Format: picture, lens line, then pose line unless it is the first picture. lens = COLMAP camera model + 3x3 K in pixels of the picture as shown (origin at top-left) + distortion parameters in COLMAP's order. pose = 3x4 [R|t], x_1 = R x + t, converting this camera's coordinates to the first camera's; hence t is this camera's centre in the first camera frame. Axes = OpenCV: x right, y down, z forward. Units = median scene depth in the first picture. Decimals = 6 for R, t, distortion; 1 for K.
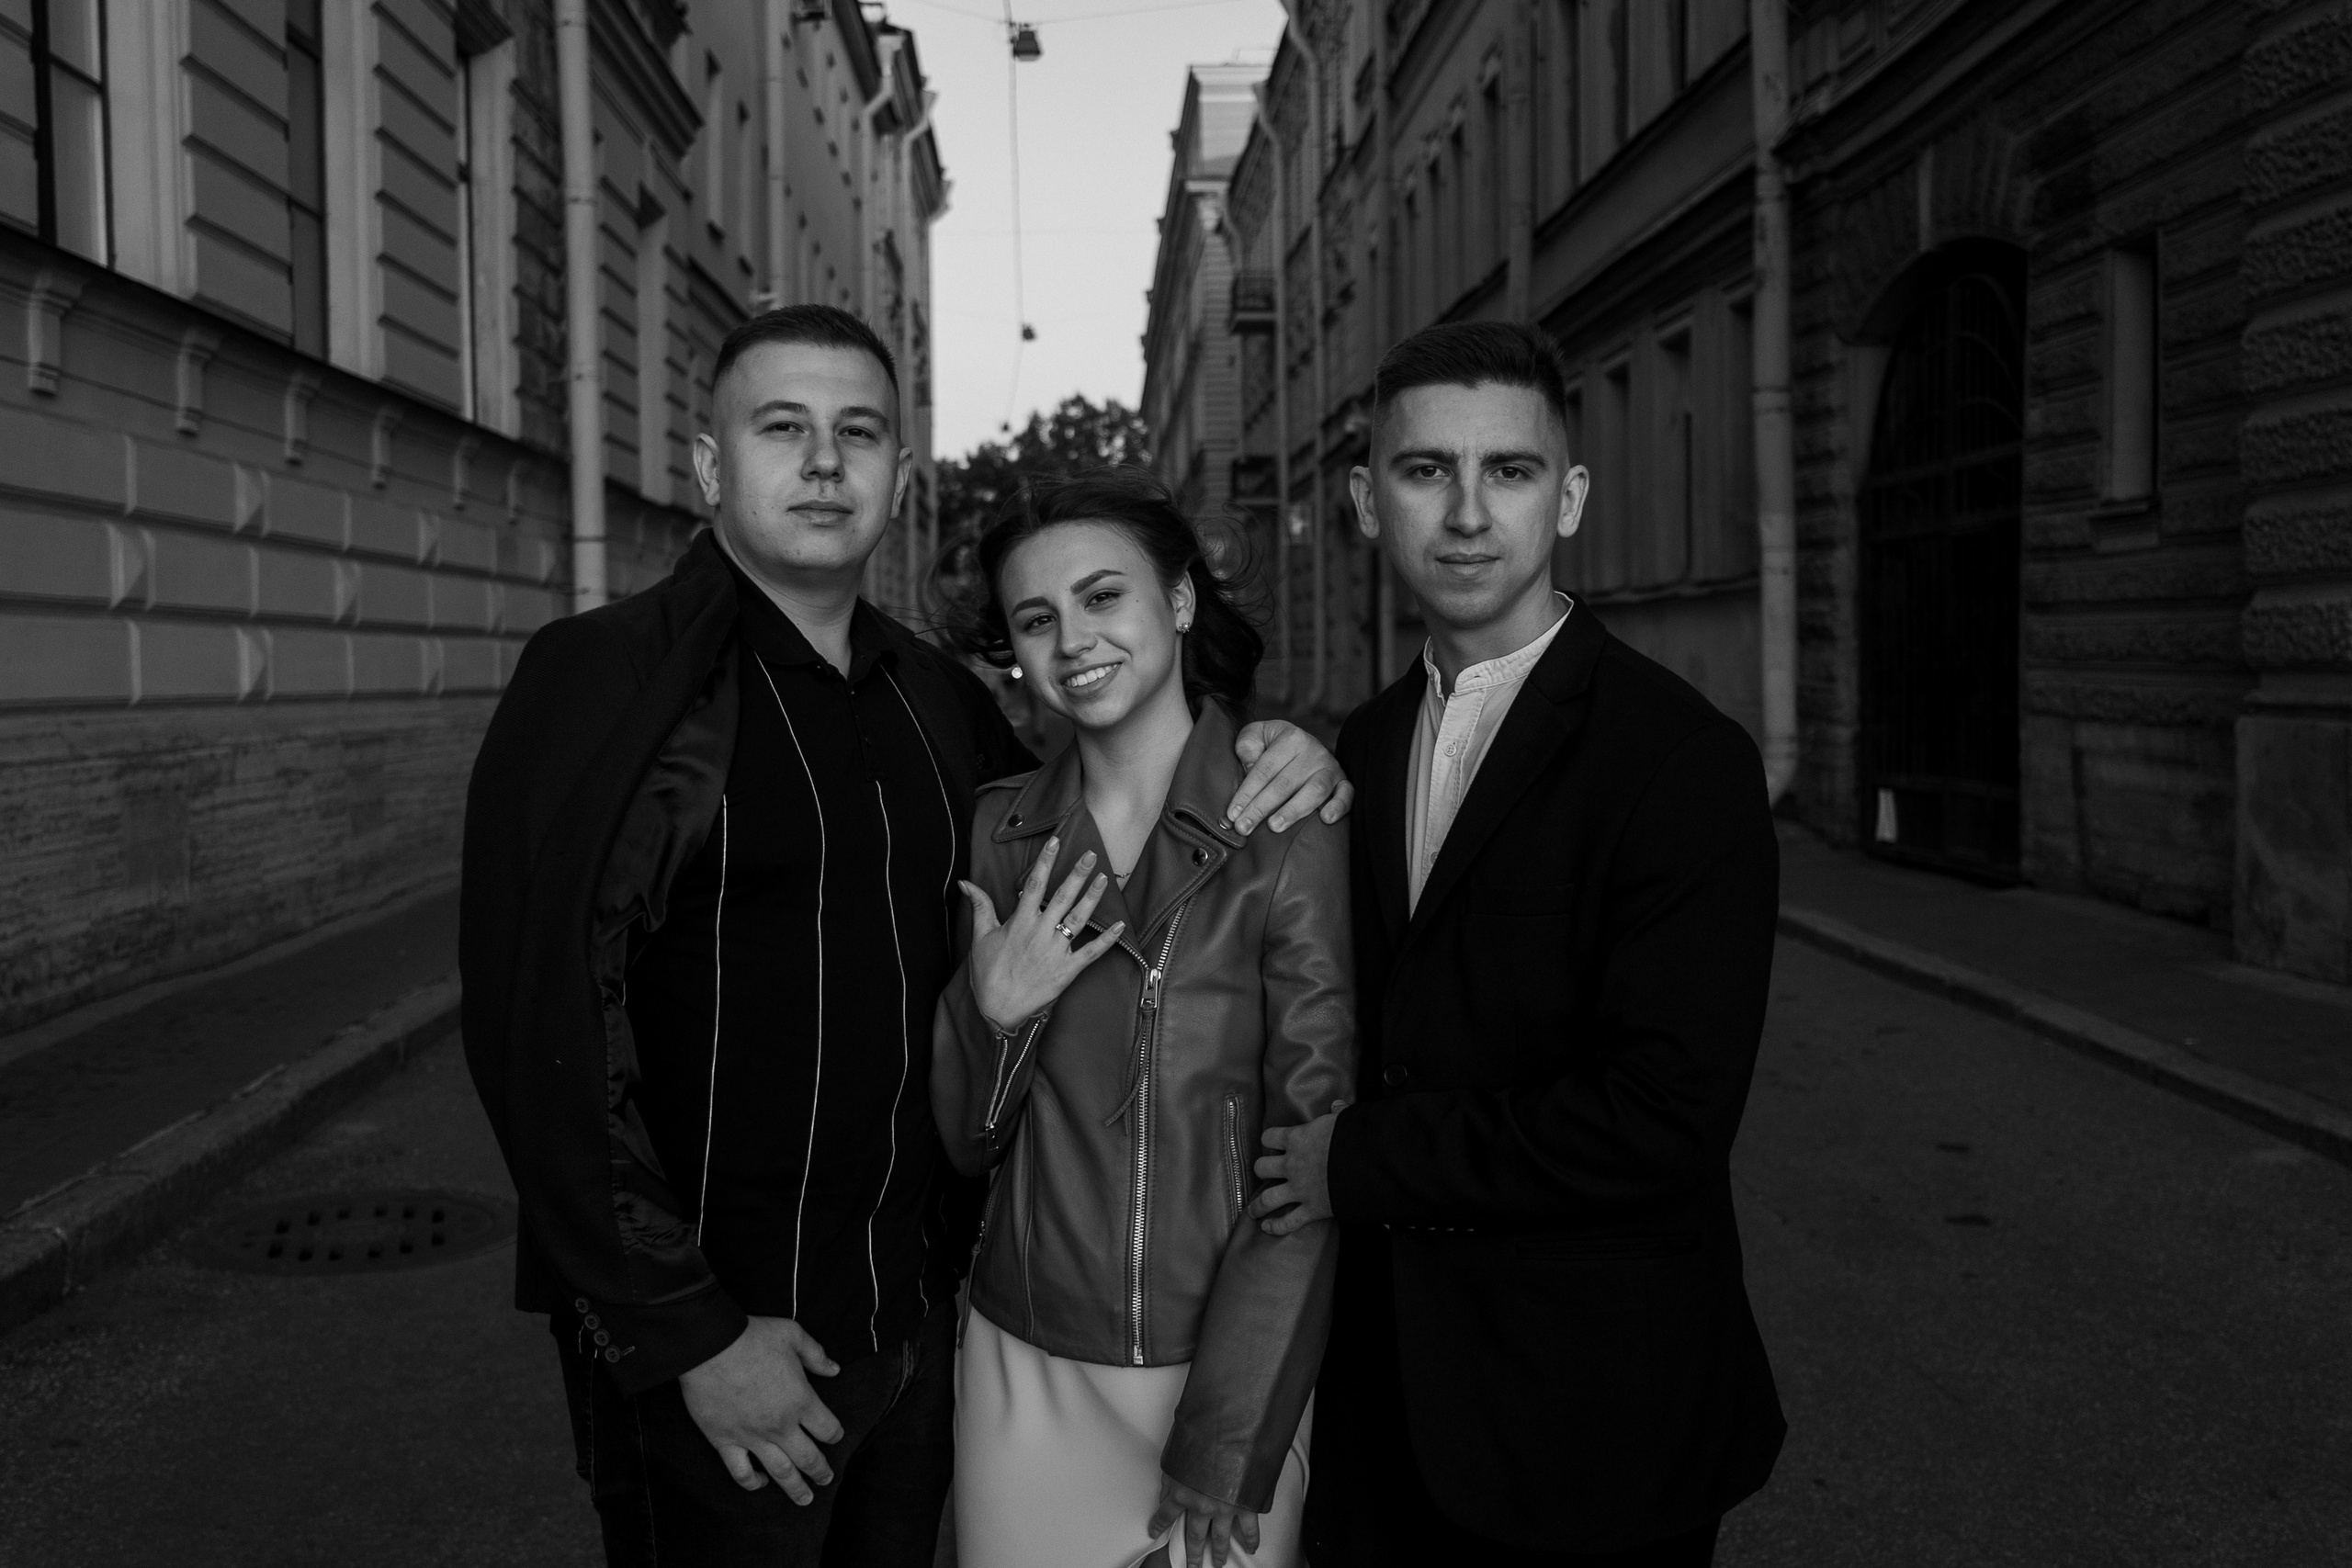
lens RADIAL K [[2593.3, 0, 1174.2], [0, 2593.3, 762.8], [0, 0, 1]] dist [-0.046777, 0.104275]
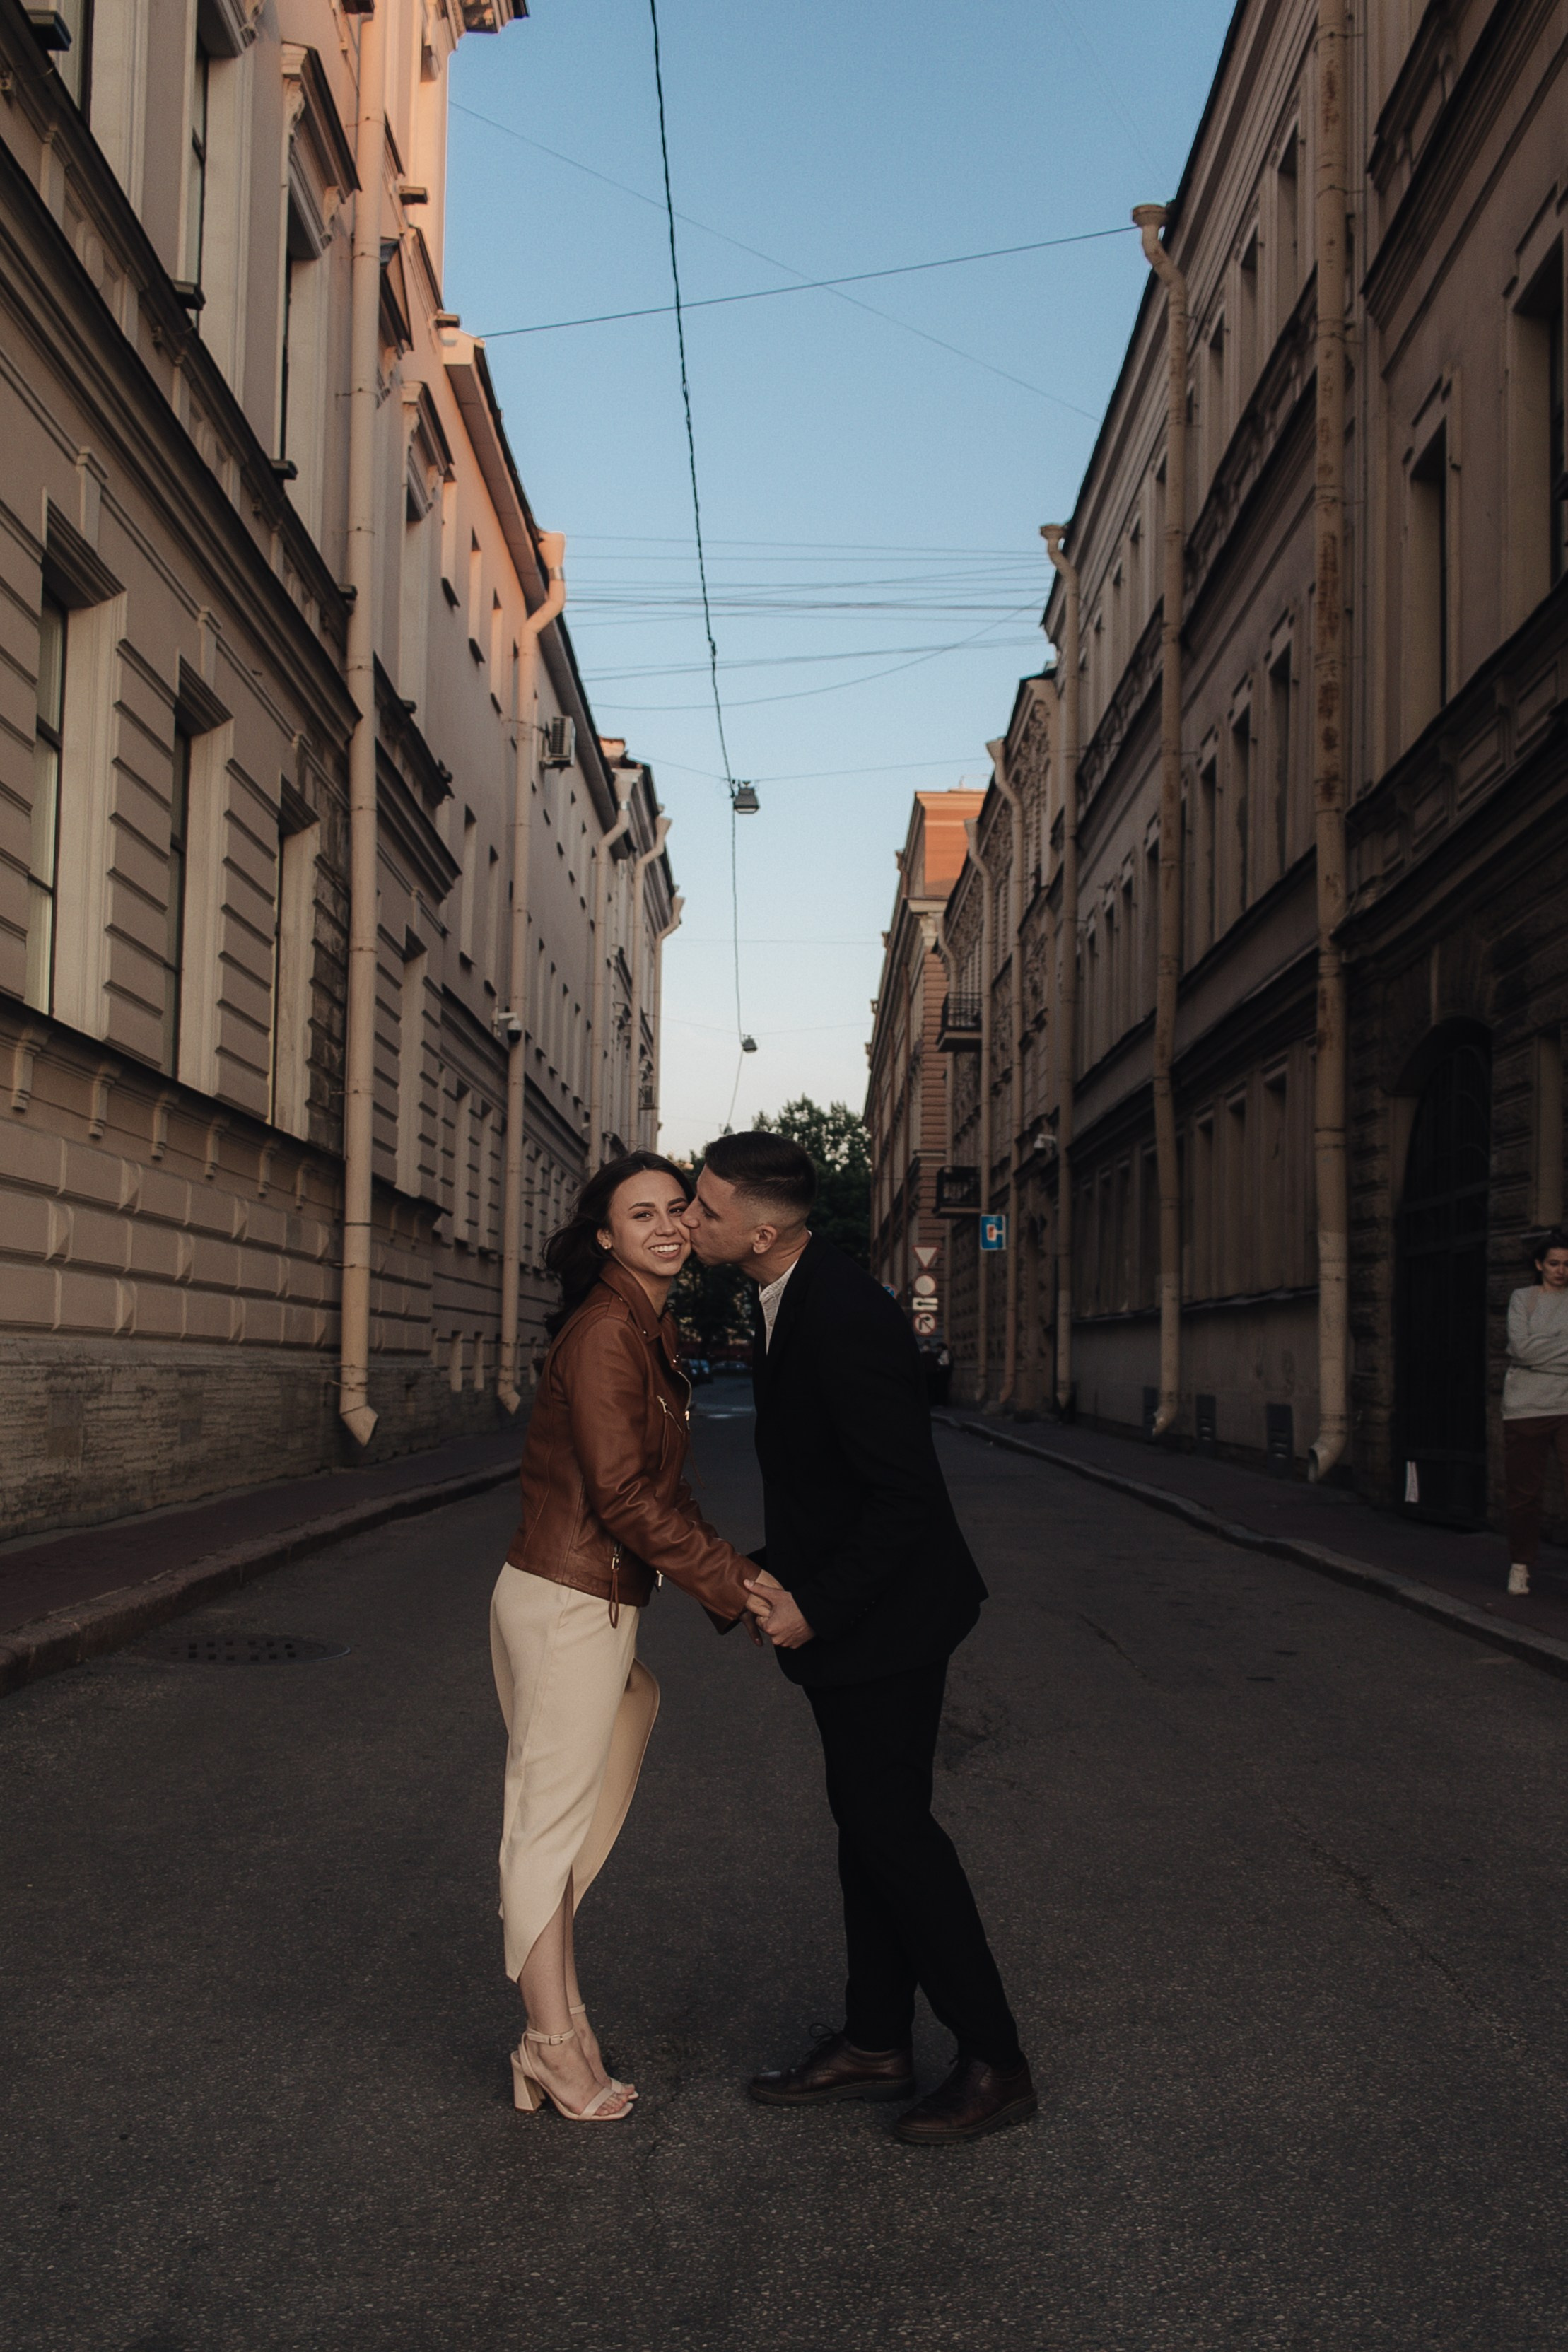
lens RADIAL K [[2632.6, 0, 784.0], [0, 2632.6, 1176.0], [0, 0, 1]] dist [-0.033464, 0.014355]
pose [[0.998580, 0.028563, -0.044964, 0.031188], [-0.033407, 0.993264, -0.110952, 0.023102], [0.041492, 0.112297, 0.992808, -0.238002]]
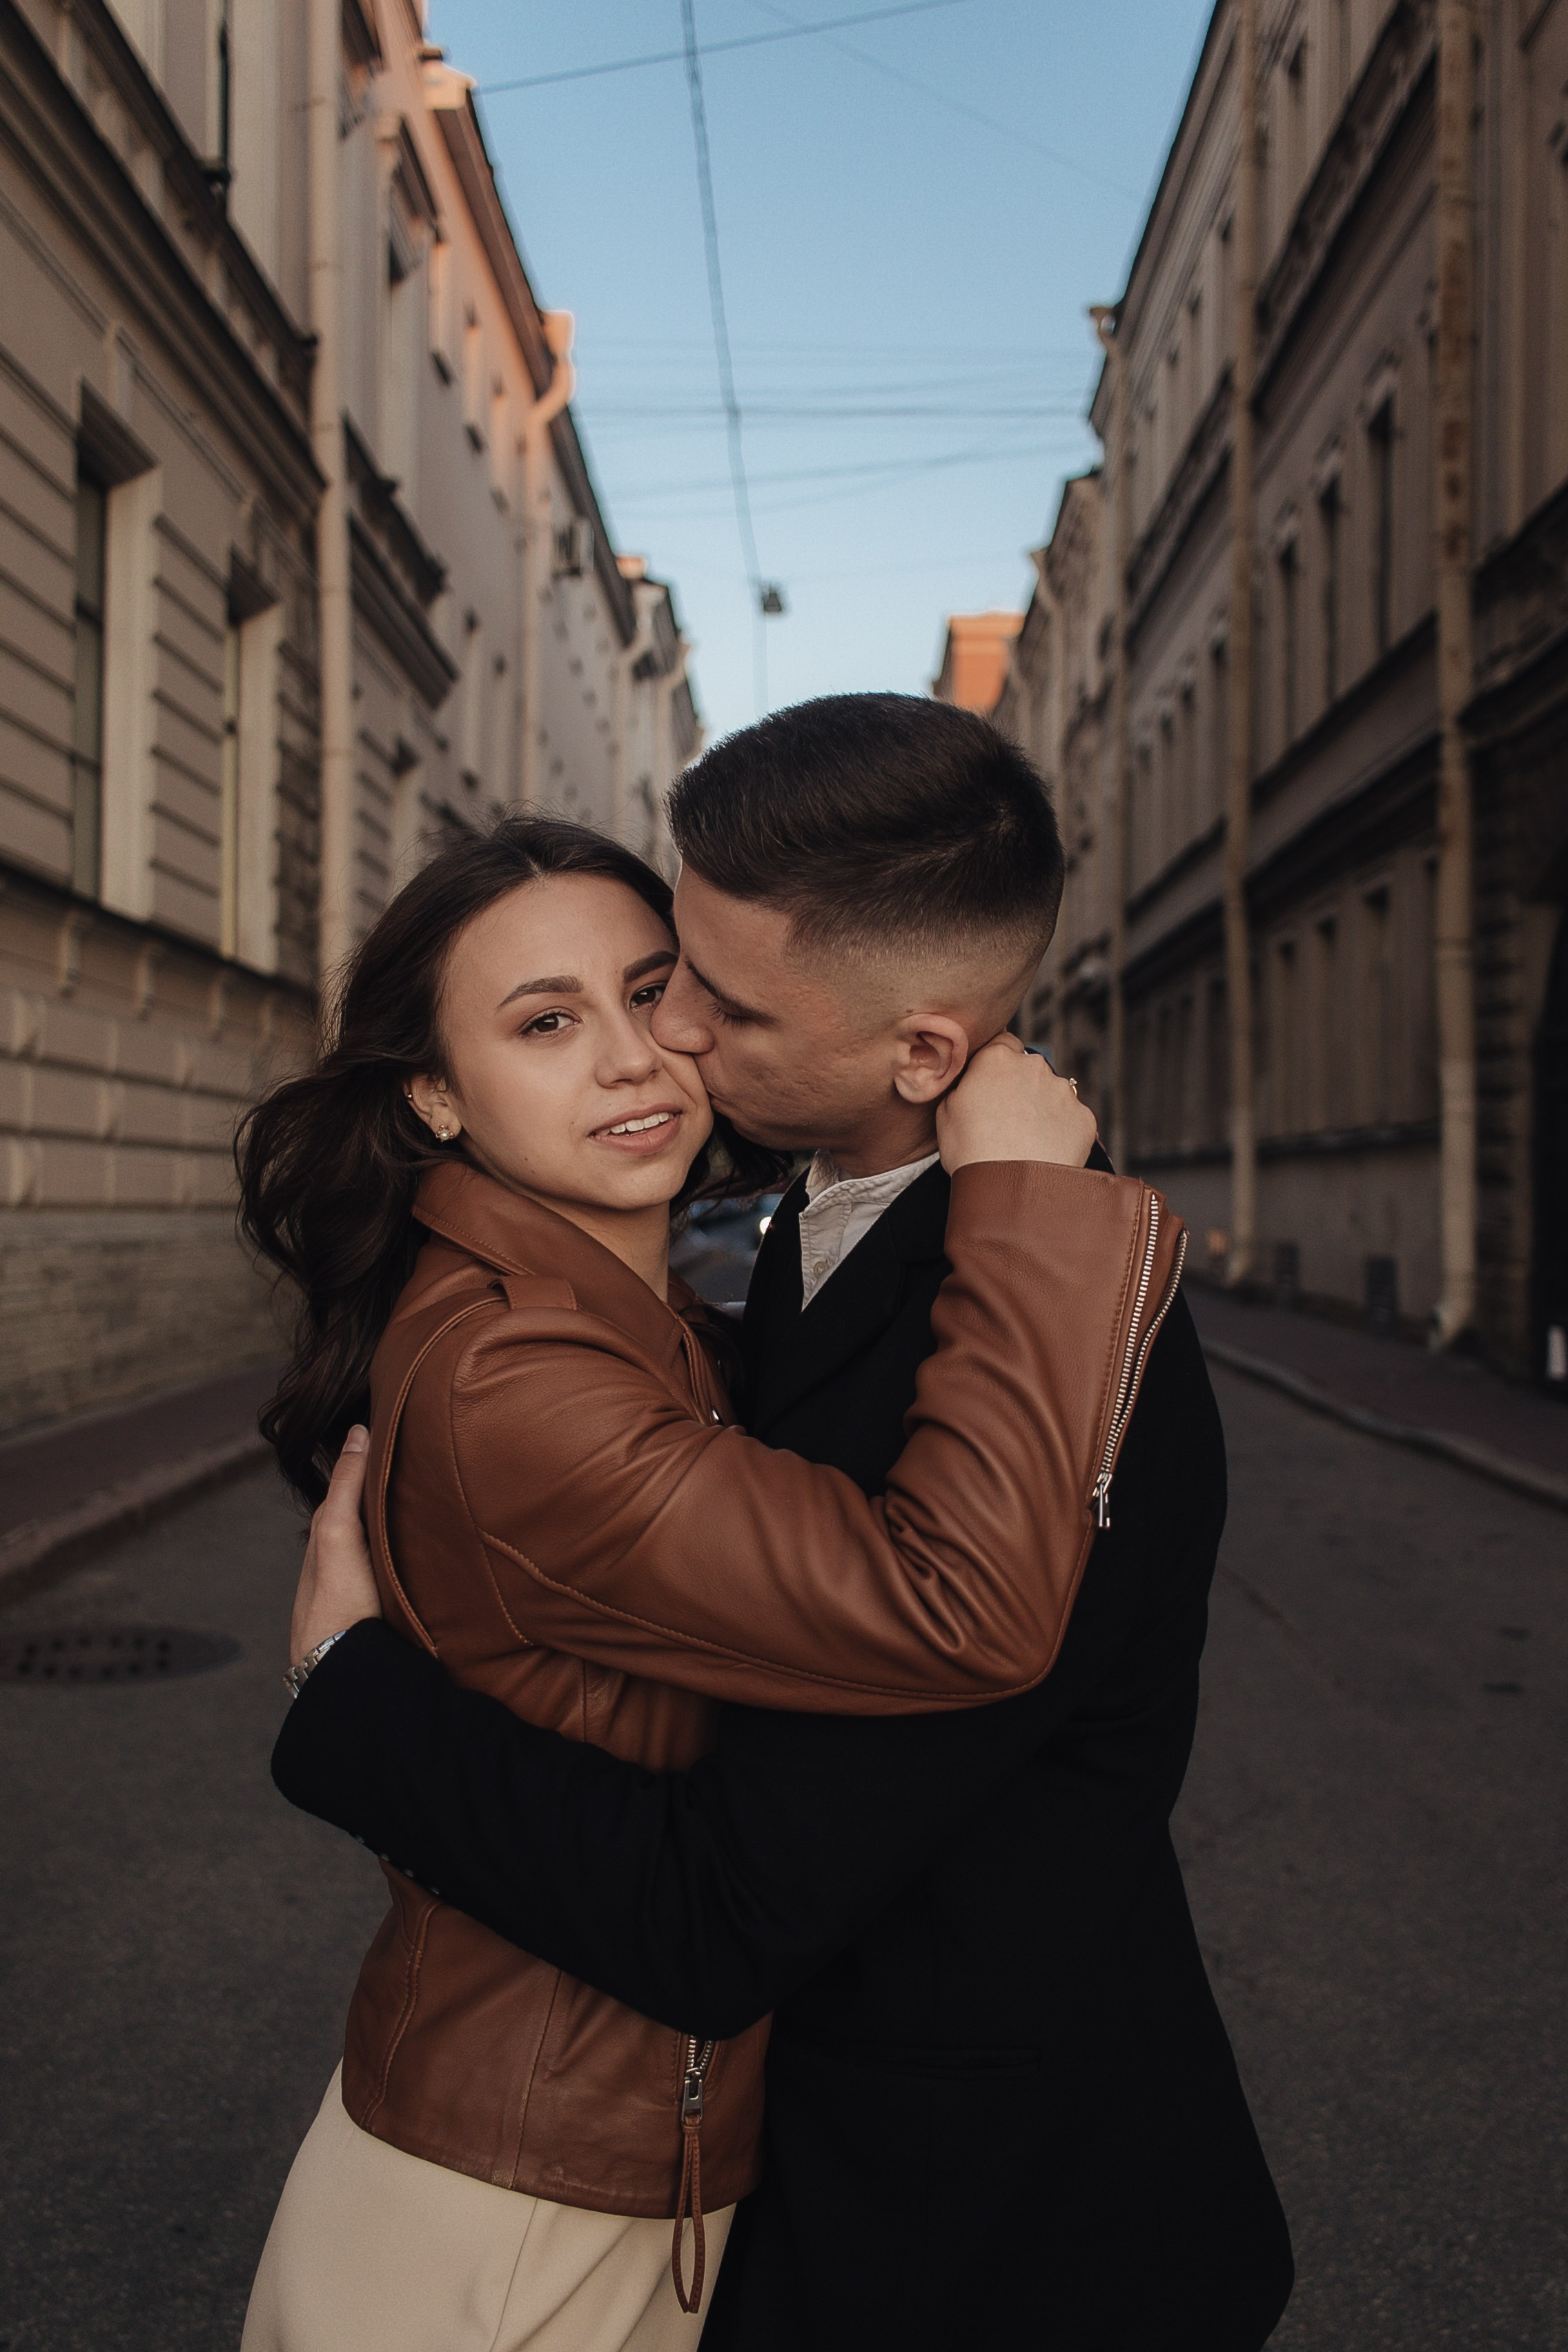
lens RADIAL K [[2593.5, 0, 771.2], [0, 2593.5, 1170.9], [0, 0, 1]] dist [-0.046777, 0.104275]
pose [[0.997952, 0.019444, -0.060940, 0.020478], [-0.022490, 0.998511, -0.049702, 0.005860], [0.059882, 0.050970, 0.996903, -0.057354]]
